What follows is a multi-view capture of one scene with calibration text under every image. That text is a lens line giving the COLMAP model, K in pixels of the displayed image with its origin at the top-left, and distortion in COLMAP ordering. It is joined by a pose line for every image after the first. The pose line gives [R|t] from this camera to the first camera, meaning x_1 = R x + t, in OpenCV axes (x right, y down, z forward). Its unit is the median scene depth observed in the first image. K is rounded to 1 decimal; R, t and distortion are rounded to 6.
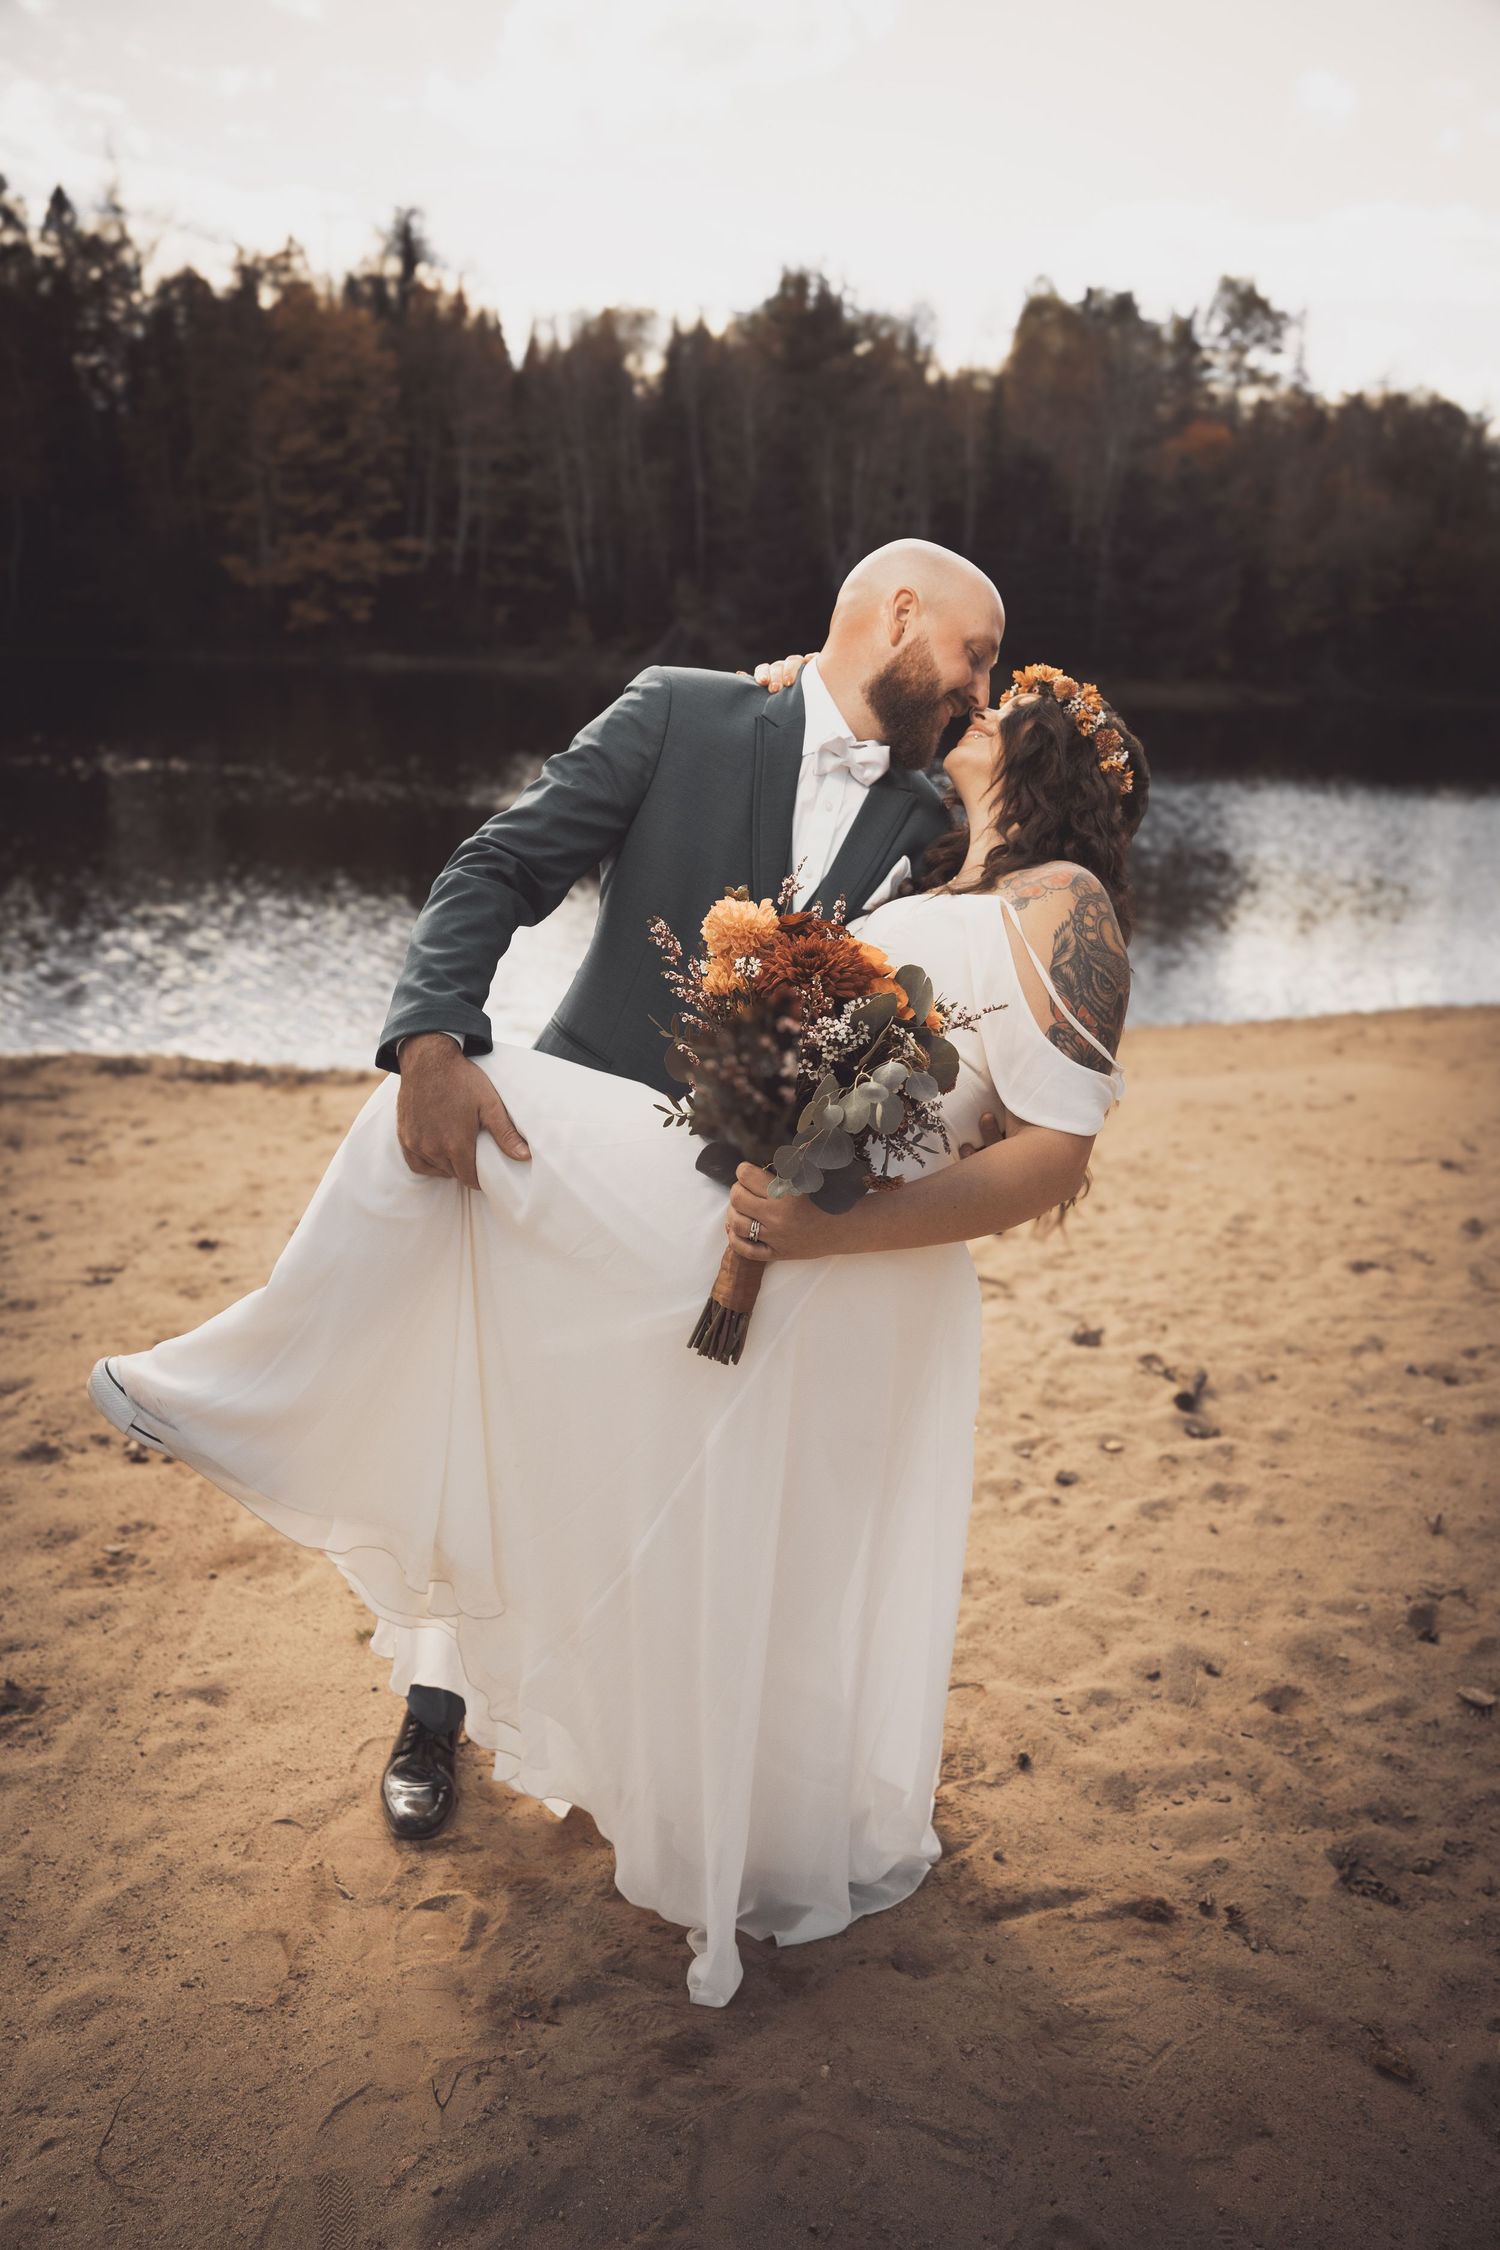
lens RADIAL K [[1625.1, 0, 771.1], [0, 1625.1, 1134.4], [0, 0, 1]] dist [-0.083884, 0.062658]
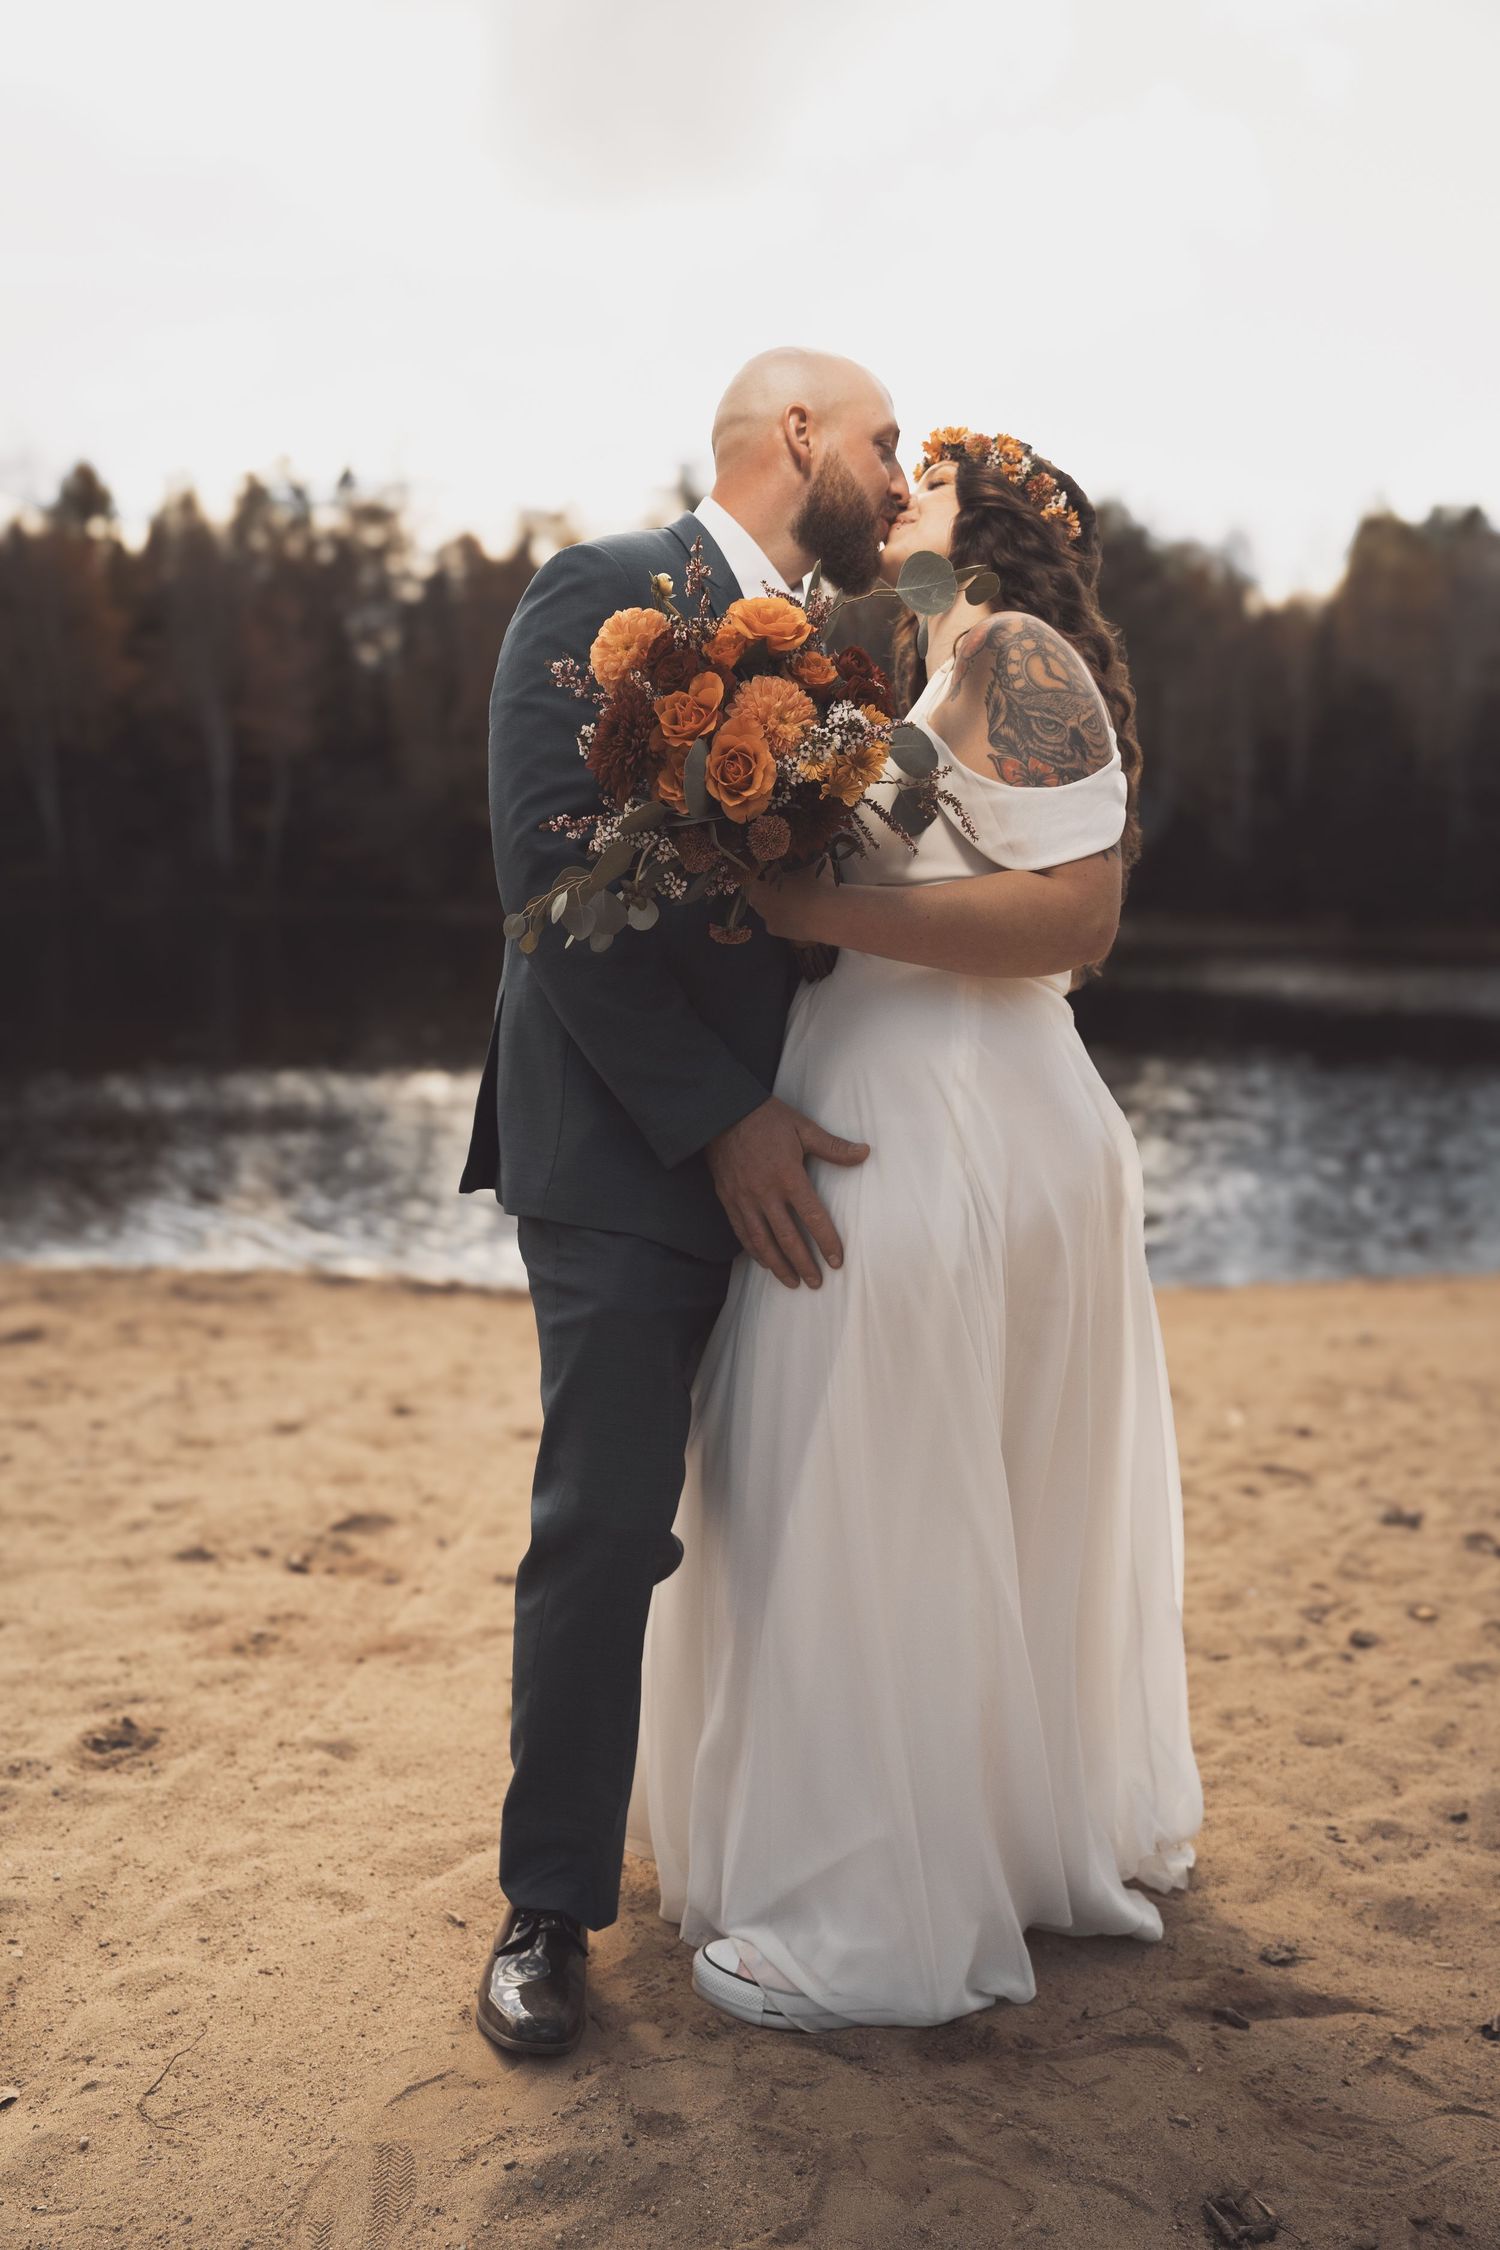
lens RADIAL K [[1838.8, 0, 745.3], [0, 1838.8, 1124.0], [0, 0, 1]] dist [-0.033061, 0.025477]
pose [[0.984483, 0.004478, -0.175423, 0.030713], [-0.035474, 0.984114, -0.173958, 0.112940], [0.171857, 0.177482, 0.969002, -0.005054]]
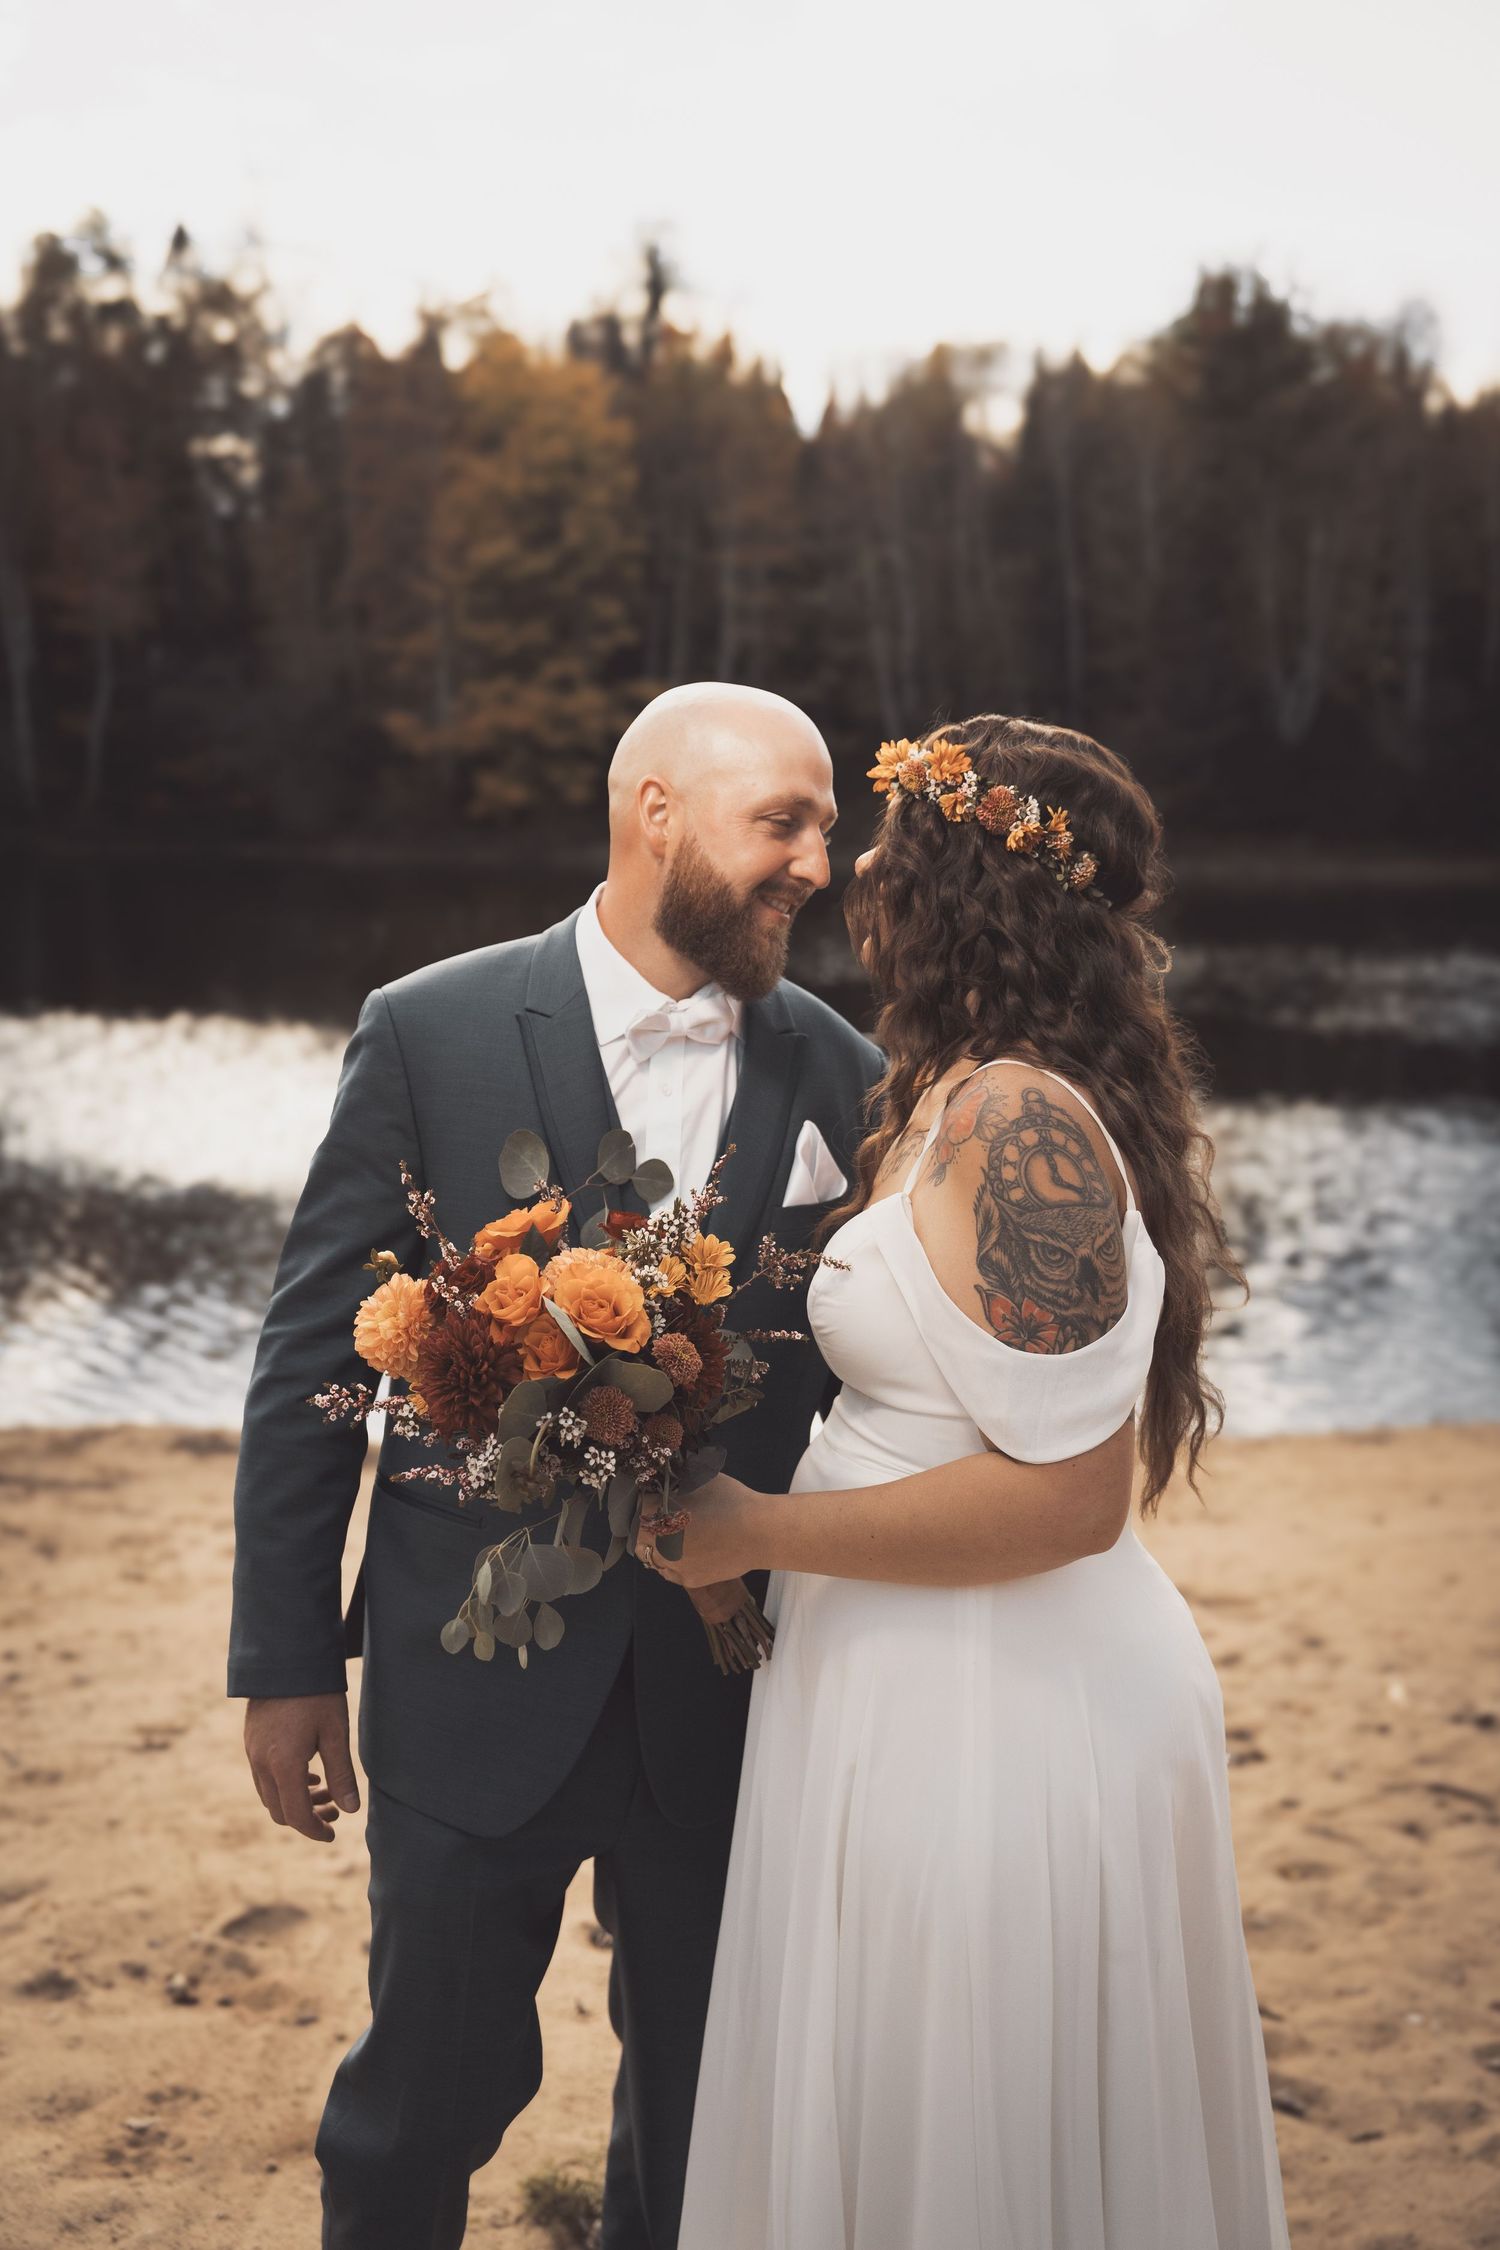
lens RADIAL K [[2491.9, 0, 754.4], [0, 2491.9, 1127.4], [0, 0, 1]] dist [0.100547, 0.000000]
pose [[0.985240, -0.006864, -0.171042, 0.039614], [-0.022771, 0.985061, -0.170696, 0.008940], [0.169659, 0.172072, 0.970365, -0.091408]]
